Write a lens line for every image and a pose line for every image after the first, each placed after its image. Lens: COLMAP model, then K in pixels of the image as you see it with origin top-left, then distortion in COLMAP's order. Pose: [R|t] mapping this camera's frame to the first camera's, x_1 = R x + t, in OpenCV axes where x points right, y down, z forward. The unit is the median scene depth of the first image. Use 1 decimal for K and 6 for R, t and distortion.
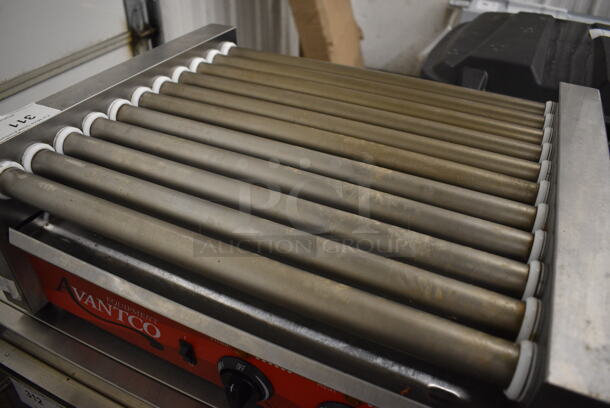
lens RADIAL K [[469.2, 0, 307.3], [0, 469.2, 200.3], [0, 0, 1]] dist [-0.095125, 0.000835]
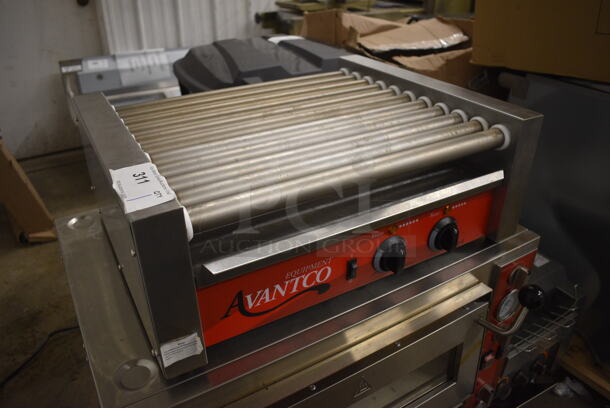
lens RADIAL K [[469.2, 0, 307.3], [0, 469.2, 200.3], [0, 0, 1]] dist [-0.095125, 0.000835]
pose [[0.565795, -0.414725, 0.712656, -1.103376], [0.499718, 0.859957, 0.103708, -0.051269], [-0.655864, 0.297449, 0.693805, 0.050926]]
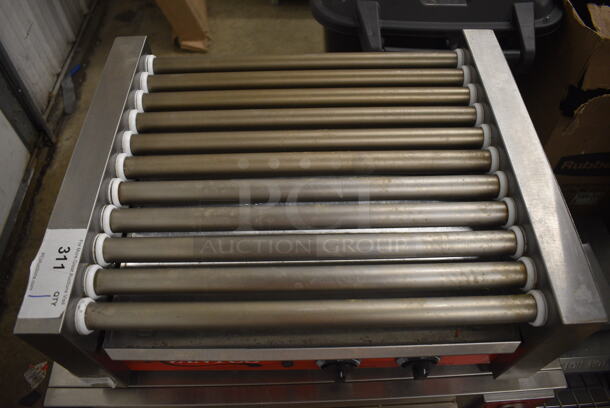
lens RADIAL K [[469.2, 0, 307.3], [0, 469.2, 200.3], [0, 0, 1]] dist [-0.095125, 0.000835]
pose [[0.897889, -0.370809, 0.237267, -0.311396], [0.275187, 0.893466, 0.354951, -0.469570], [-0.343609, -0.253414, 0.904276, -0.076853]]
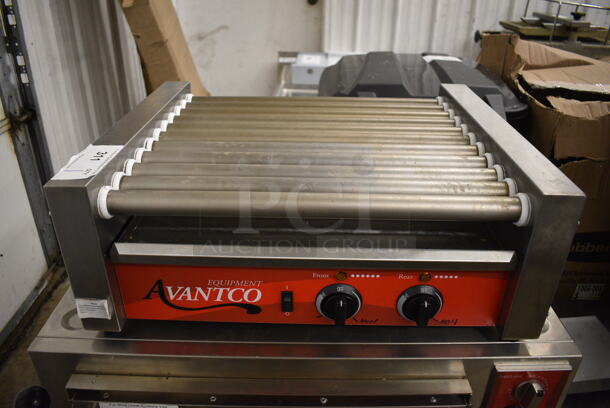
lens RADIAL K [[469.2, 0, 307.3], [0, 469.2, 200.3], [0, 0, 1]] dist [-0.095125, 0.000835]
pose [[0.912681, -0.198917, 0.356996, -0.549405], [0.247521, 0.964157, -0.095577, 0.172832], [-0.325188, 0.175595, 0.929203, -0.253343]]
